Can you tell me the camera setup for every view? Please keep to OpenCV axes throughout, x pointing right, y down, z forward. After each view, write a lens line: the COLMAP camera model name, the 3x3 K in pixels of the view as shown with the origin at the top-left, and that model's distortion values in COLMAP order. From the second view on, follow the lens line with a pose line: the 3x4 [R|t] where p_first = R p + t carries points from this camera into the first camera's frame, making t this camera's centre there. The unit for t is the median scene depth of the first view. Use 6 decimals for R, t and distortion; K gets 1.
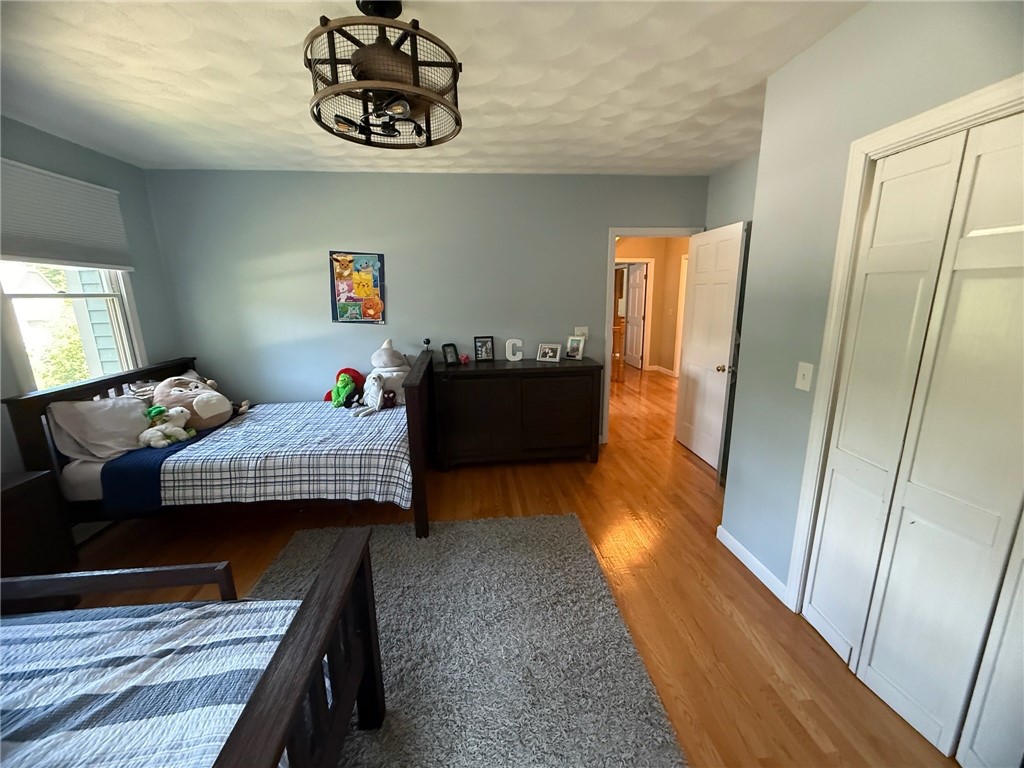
lens RADIAL K [[406.9, 0, 512.4], [0, 406.9, 384.3], [0, 0, 1]] dist [-0.003483, -0.000453]
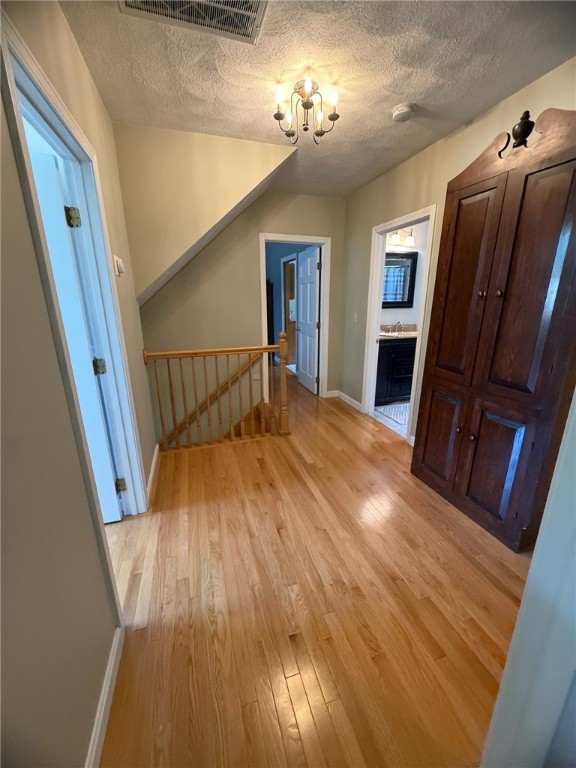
lens RADIAL K [[305.2, 0, 288.7], [0, 305.2, 383.8], [0, 0, 1]] dist [-0.003483, -0.000453]
pose [[0.979138, -0.046709, 0.197756, 0.158767], [0.035086, 0.997467, 0.061876, -0.095058], [-0.200145, -0.053646, 0.978297, 0.473388]]
